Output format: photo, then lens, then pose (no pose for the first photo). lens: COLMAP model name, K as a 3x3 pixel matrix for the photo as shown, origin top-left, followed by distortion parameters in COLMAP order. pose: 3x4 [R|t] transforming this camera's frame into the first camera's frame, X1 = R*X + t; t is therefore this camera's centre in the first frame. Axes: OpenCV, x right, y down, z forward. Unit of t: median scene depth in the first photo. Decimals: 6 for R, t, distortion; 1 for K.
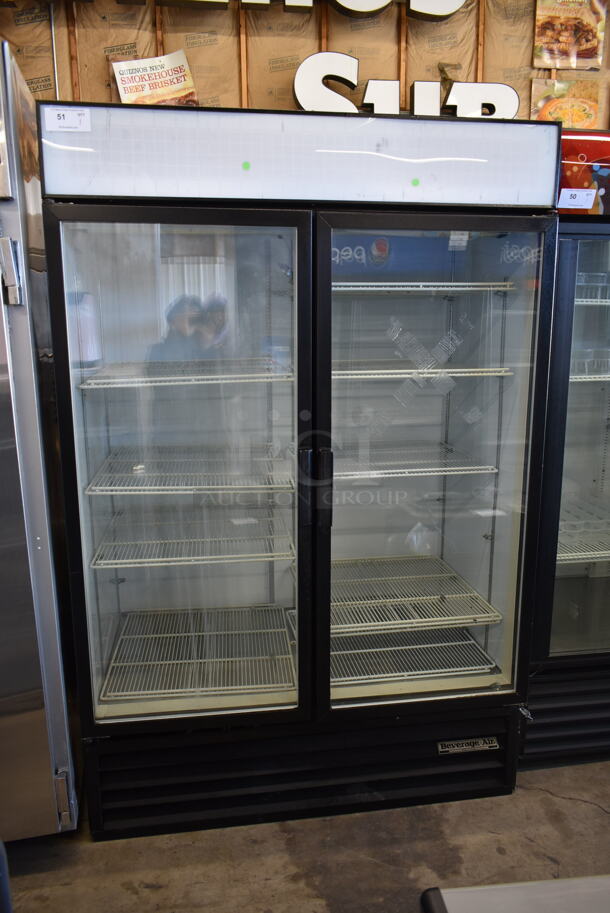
lens RADIAL K [[725.7, 0, 306.5], [0, 725.7, 463.6], [0, 0, 1]] dist [-0.003279, -0.000538]
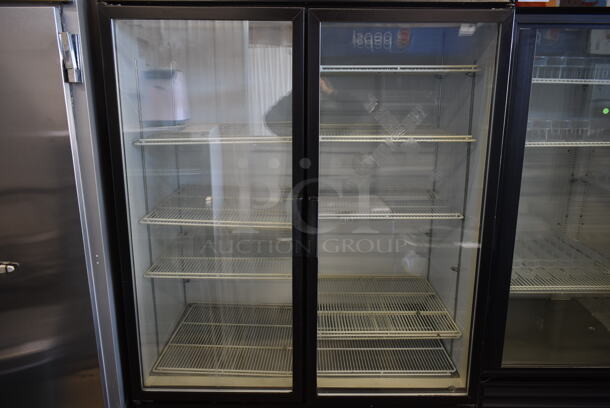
lens RADIAL K [[499.9, 0, 305.0], [0, 499.9, 204.0], [0, 0, 1]] dist [-0.000094, 0.002260]
pose [[0.987774, 0.041421, -0.150287, 0.130778], [-0.036474, 0.998703, 0.035529, -0.035303], [0.151563, -0.029613, 0.988004, 0.119132]]
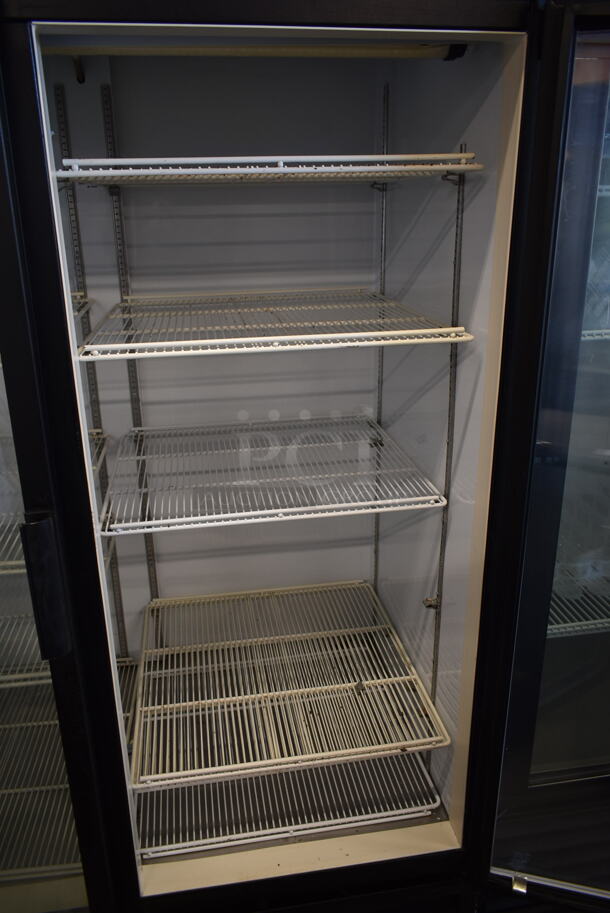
lens RADIAL K [[725.7, 0, 306.5], [0, 725.7, 463.6], [0, 0, 1]] dist [-0.003279, -0.000538]
pose [[0.999886, -0.015075, 0.000720, 0.163345], [0.014789, 0.988166, 0.152672, -0.115175], [-0.003013, -0.152644, 0.988277, 0.468931]]
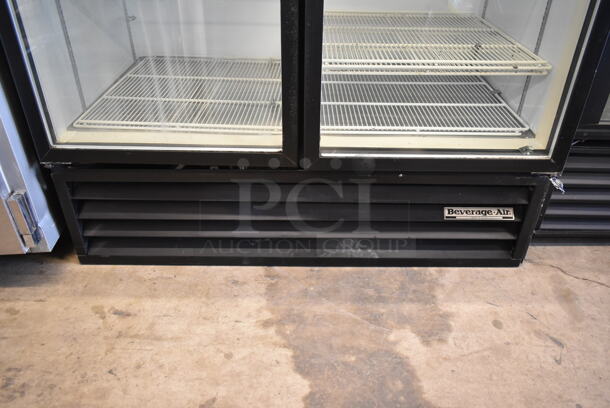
lens RADIAL K [[499.9, 0, 305.0], [0, 499.9, 204.0], [0, 0, 1]] dist [-0.000094, 0.002260]
pose [[0.987515, 0.097547, -0.123685, 0.092337], [-0.047104, 0.932125, 0.359059, 0.178507], [0.150315, -0.348751, 0.925083, 0.430796]]
